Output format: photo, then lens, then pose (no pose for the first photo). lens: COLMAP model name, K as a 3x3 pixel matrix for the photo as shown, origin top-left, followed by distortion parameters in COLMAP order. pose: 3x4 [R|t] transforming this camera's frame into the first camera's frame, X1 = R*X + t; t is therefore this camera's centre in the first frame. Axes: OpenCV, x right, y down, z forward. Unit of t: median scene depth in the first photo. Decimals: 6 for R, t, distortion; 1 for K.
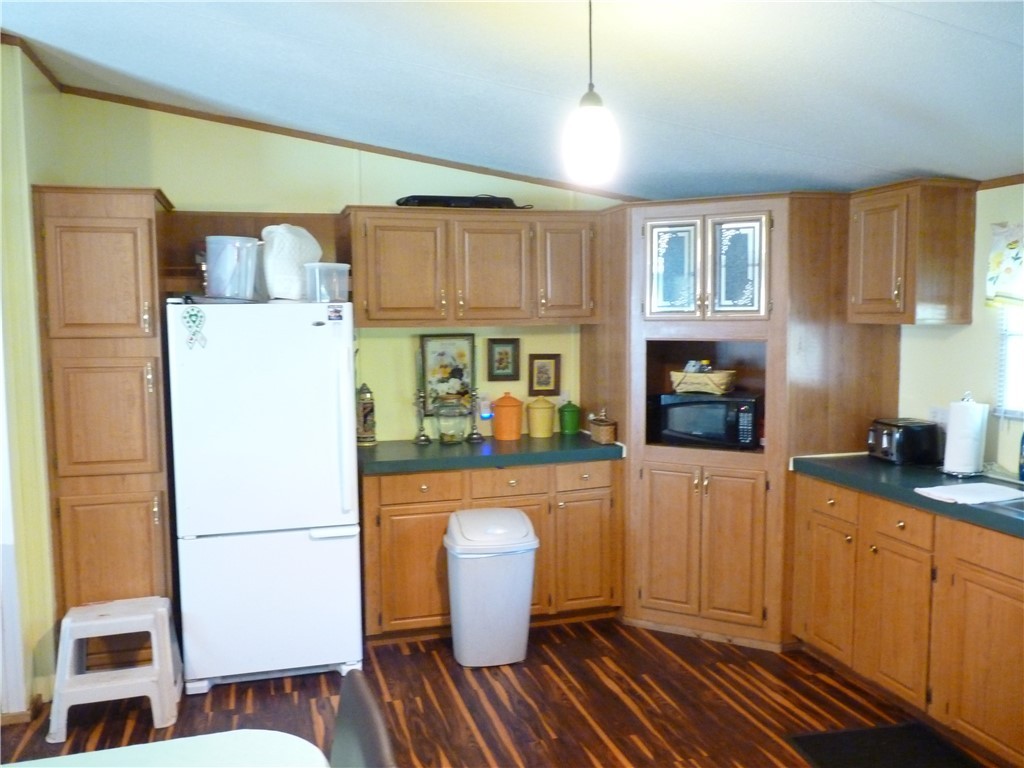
lens RADIAL K [[821.3, 0, 505.0], [0, 821.3, 384.5], [0, 0, 1]] dist [-0.018502, -0.001047]
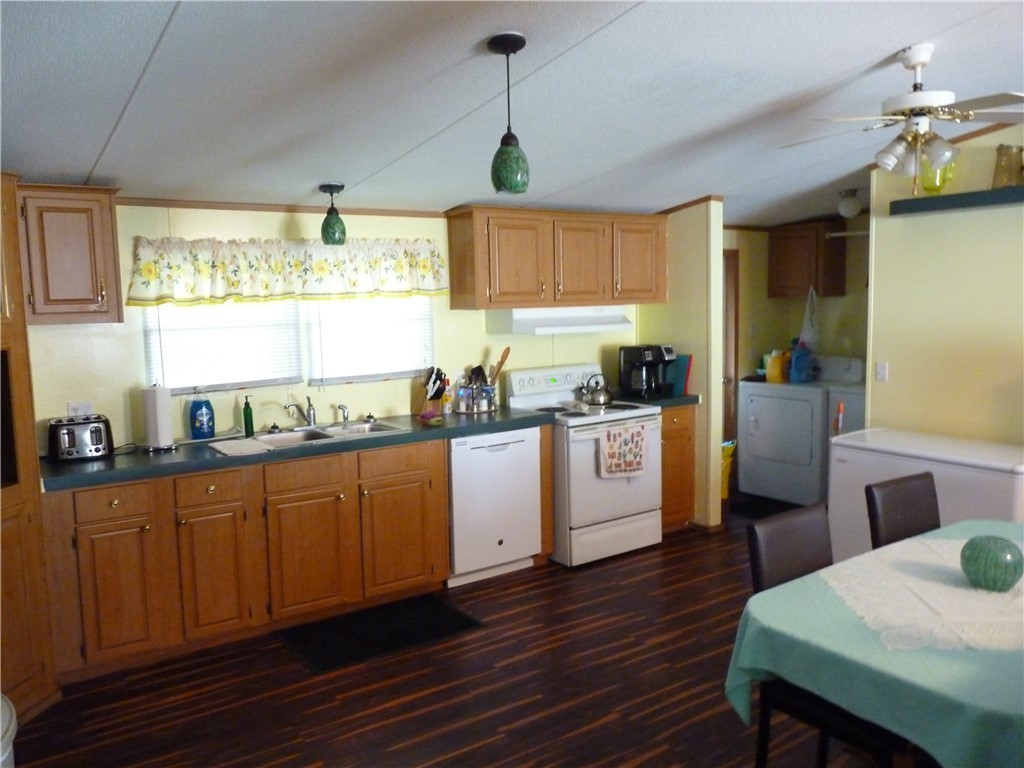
lens RADIAL K [[821.3, 0, 505.0], [0, 821.3, 384.5], [0, 0, 1]] dist [-0.018502, -0.001047]
pose [[-0.308357, -0.081978, 0.947732, -0.664233], [0.104989, 0.987260, 0.119557, -0.066268], [-0.945459, 0.136368, -0.295822, 0.822321]]
